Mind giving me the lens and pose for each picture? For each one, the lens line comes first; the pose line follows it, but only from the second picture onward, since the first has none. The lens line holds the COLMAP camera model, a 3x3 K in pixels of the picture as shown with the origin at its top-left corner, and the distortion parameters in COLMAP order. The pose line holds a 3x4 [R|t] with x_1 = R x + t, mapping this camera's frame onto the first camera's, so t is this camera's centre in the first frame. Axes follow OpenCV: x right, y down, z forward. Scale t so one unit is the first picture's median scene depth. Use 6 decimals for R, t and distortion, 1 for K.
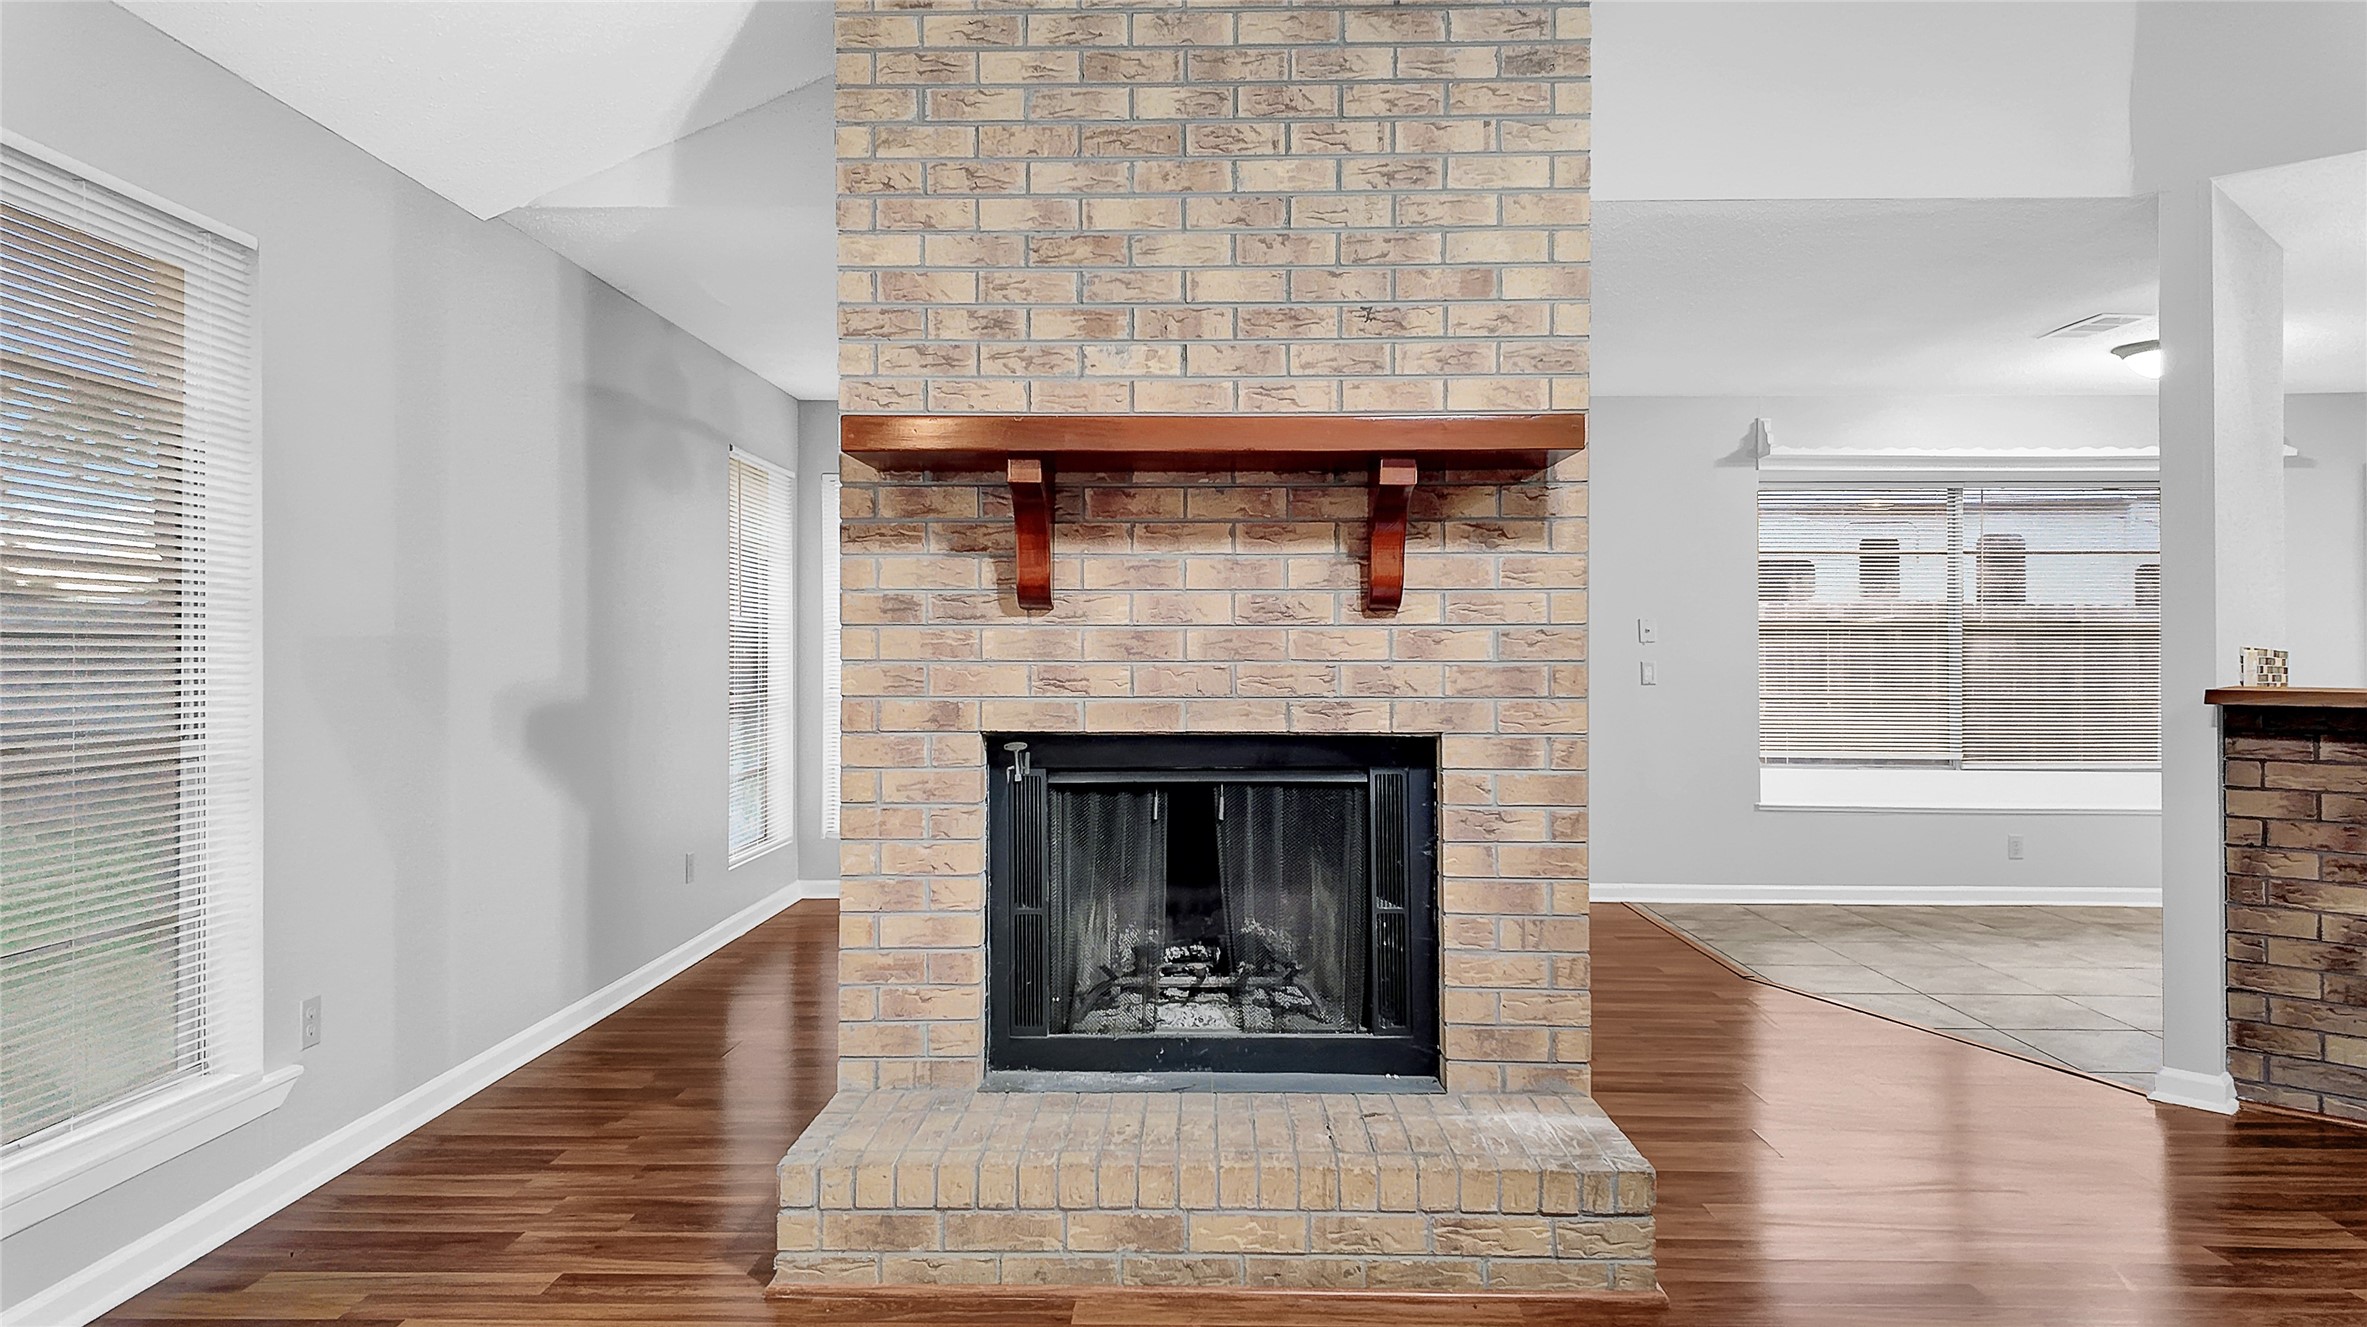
lens RADIAL K [[1440.3, 0, 1165.9], [0, 1440.3, 645.6], [0, 0, 1]] dist [0.029408, -0.011413]
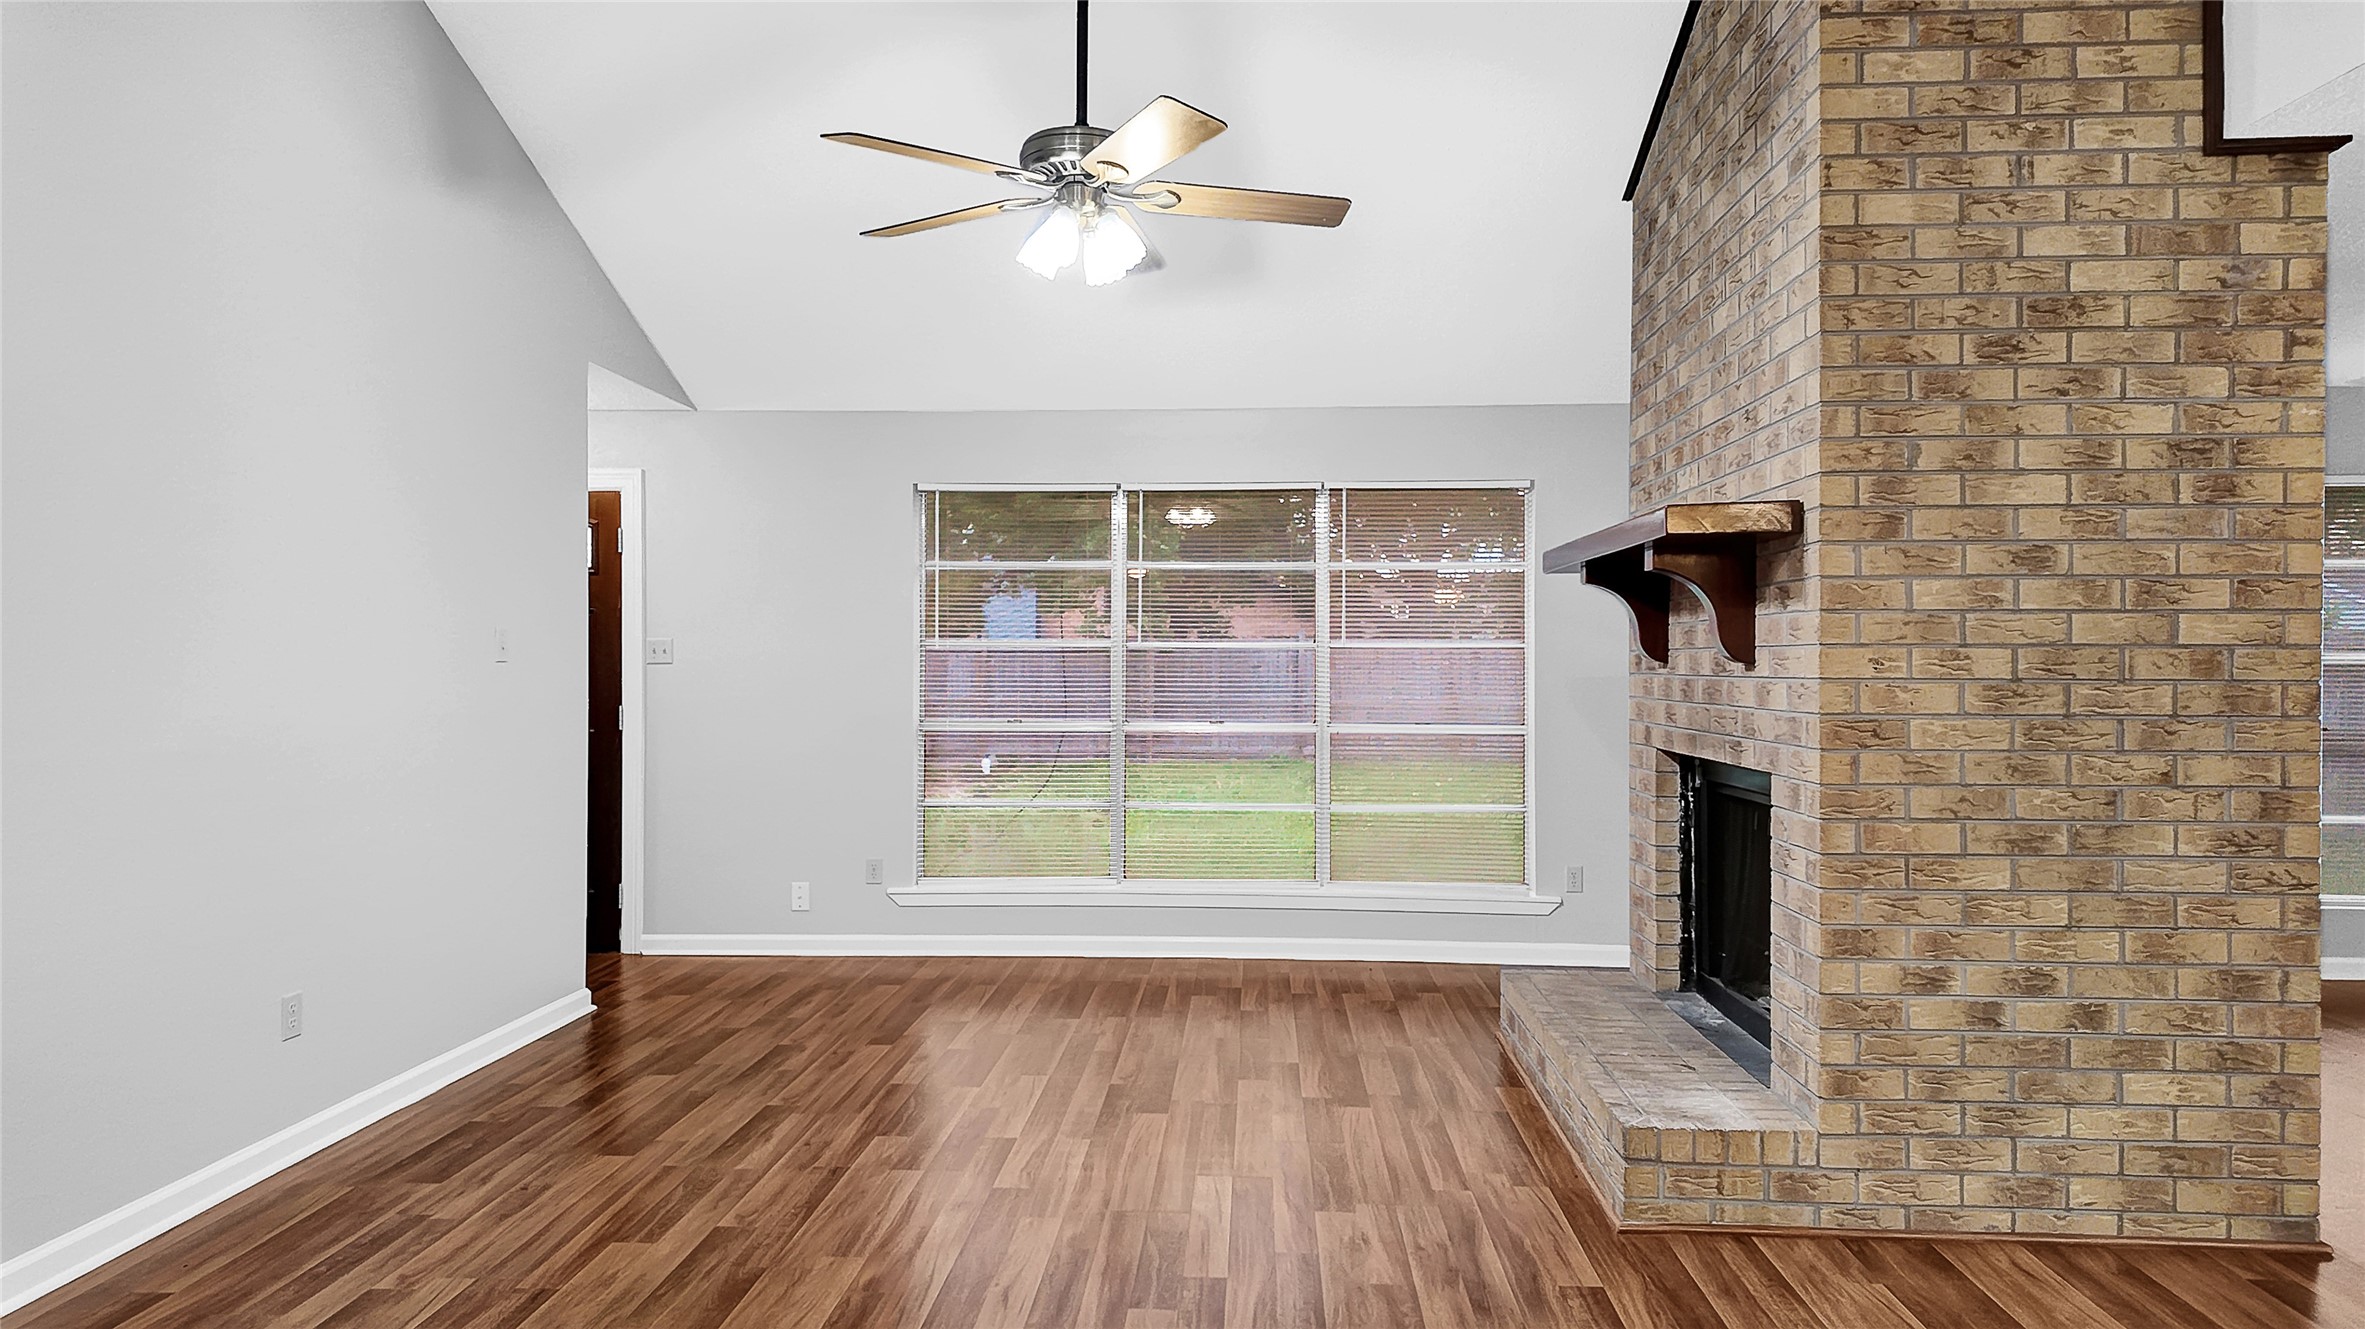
lens RADIAL K [[1388.5, 0, 1190.5], [0, 1388.5, 666.0], [0, 0, 1]] dist [0.031218, -0.034169]
pose [[-0.031544, 0.004769, -0.999491, 1.306486], [-0.000875, 0.999988, 0.004799, -0.028336], [0.999502, 0.001026, -0.031540, 0.575991]]
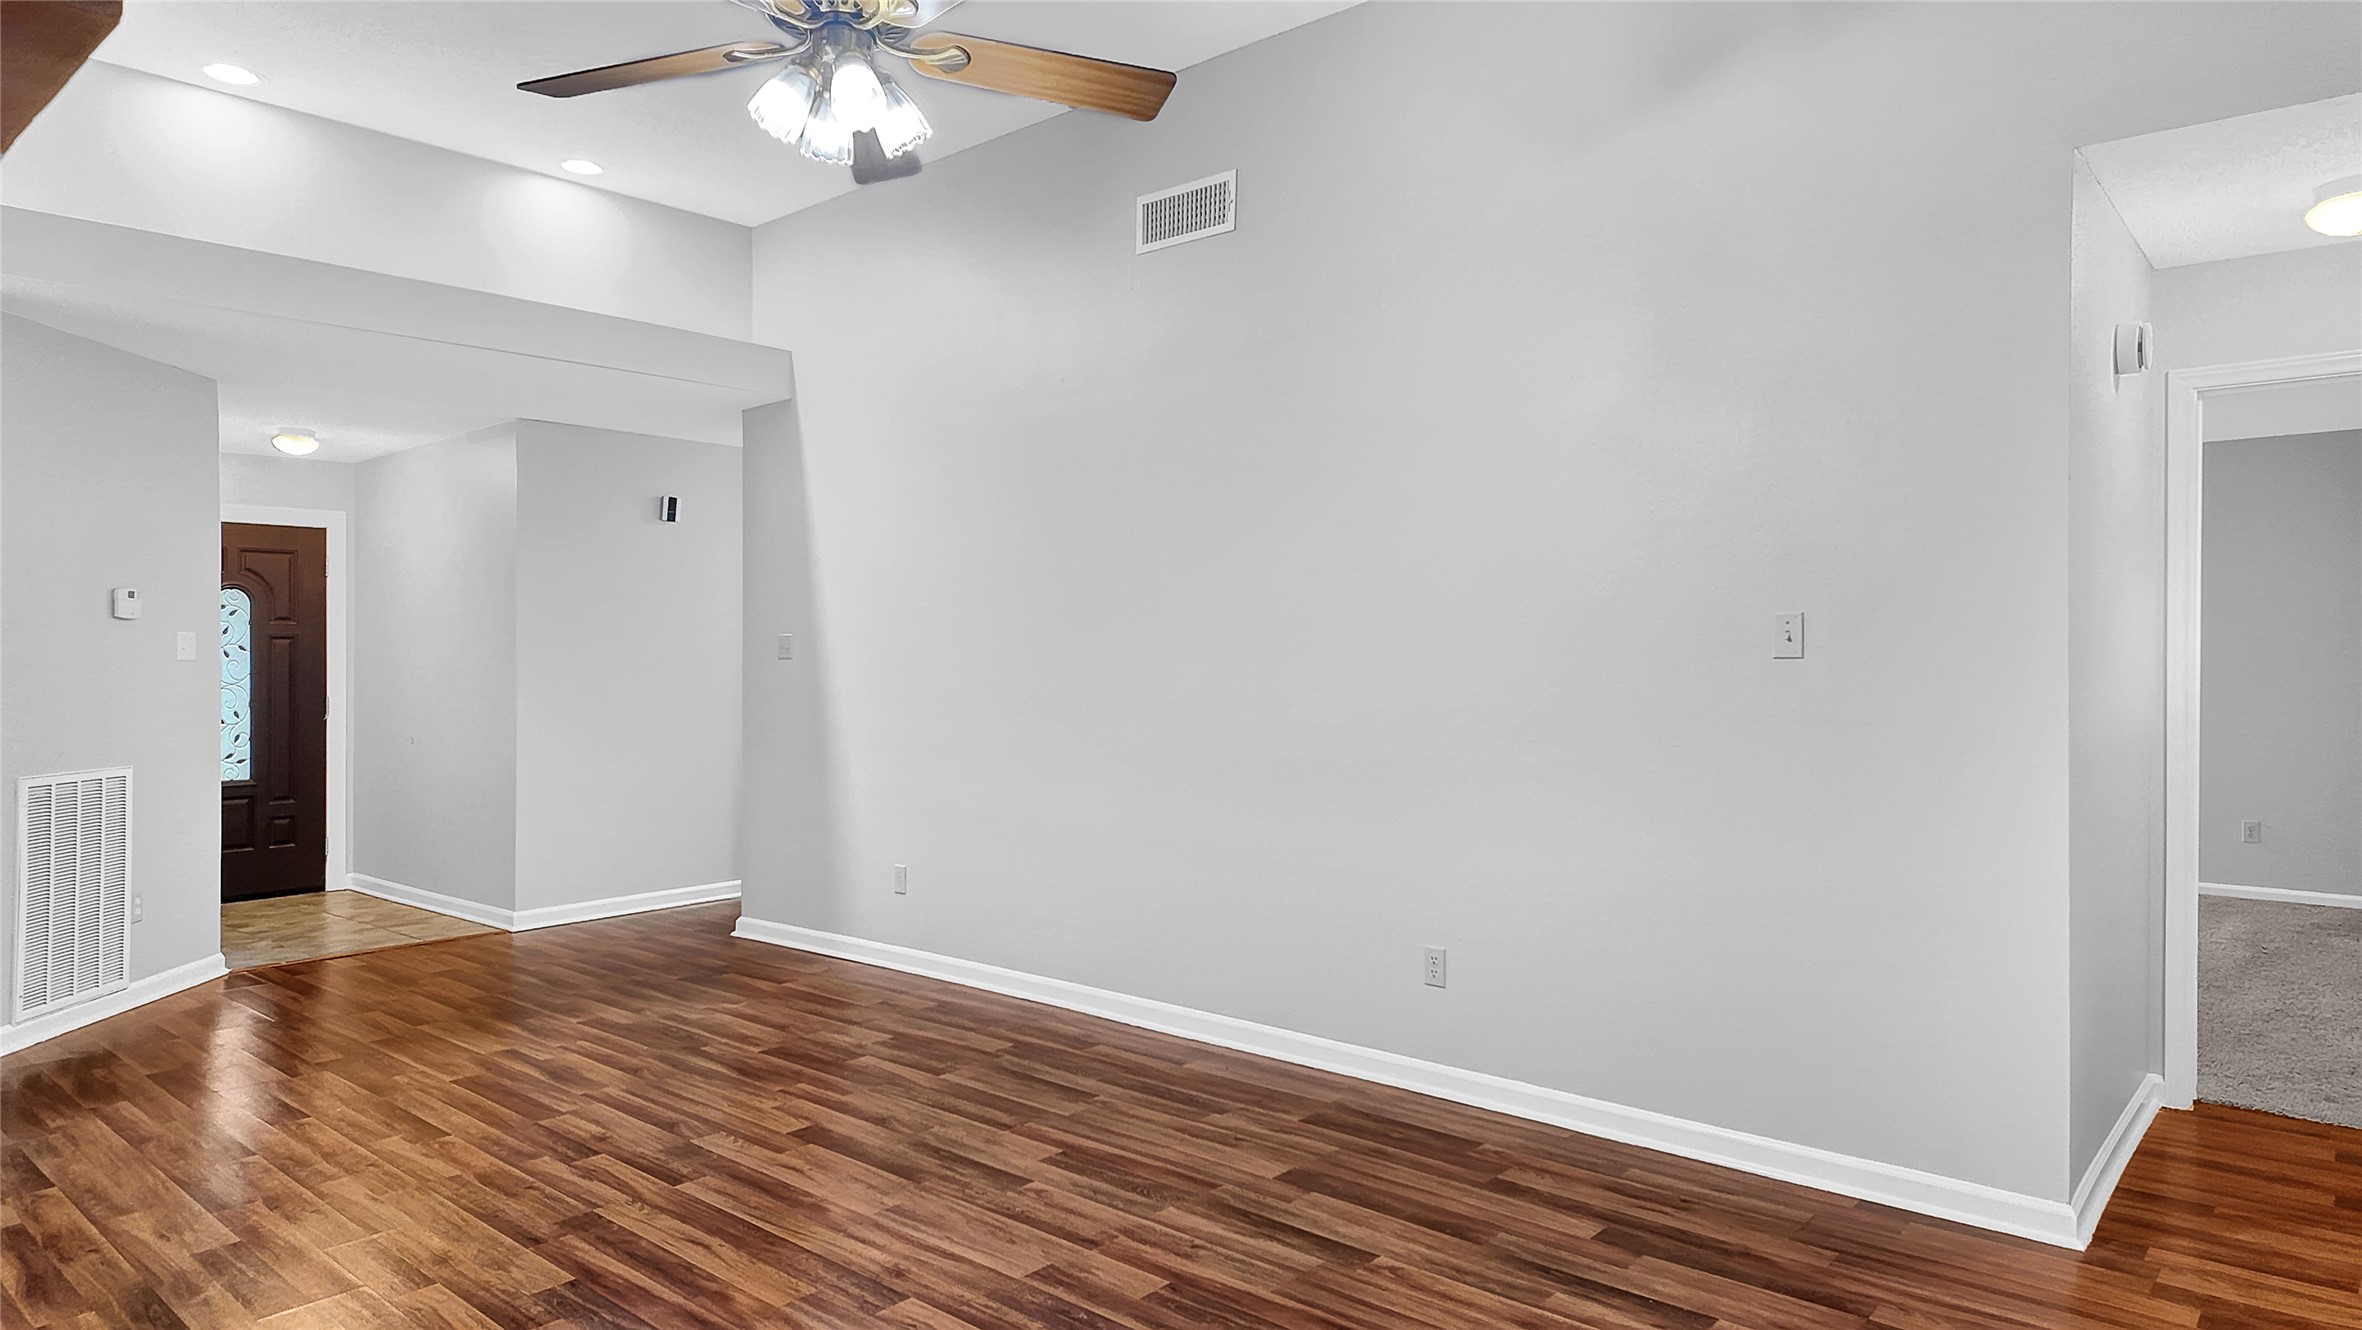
lens RADIAL K [[1386.8, 0, 1189.6], [0, 1386.8, 648.4], [0, 0, 1]] dist [0.031218, -0.034169]
pose [[-0.767923, 0.012005, 0.640430, -0.472258], [0.005875, 0.999914, -0.011699, -0.021716], [-0.640515, -0.005221, -0.767928, 0.960225]]
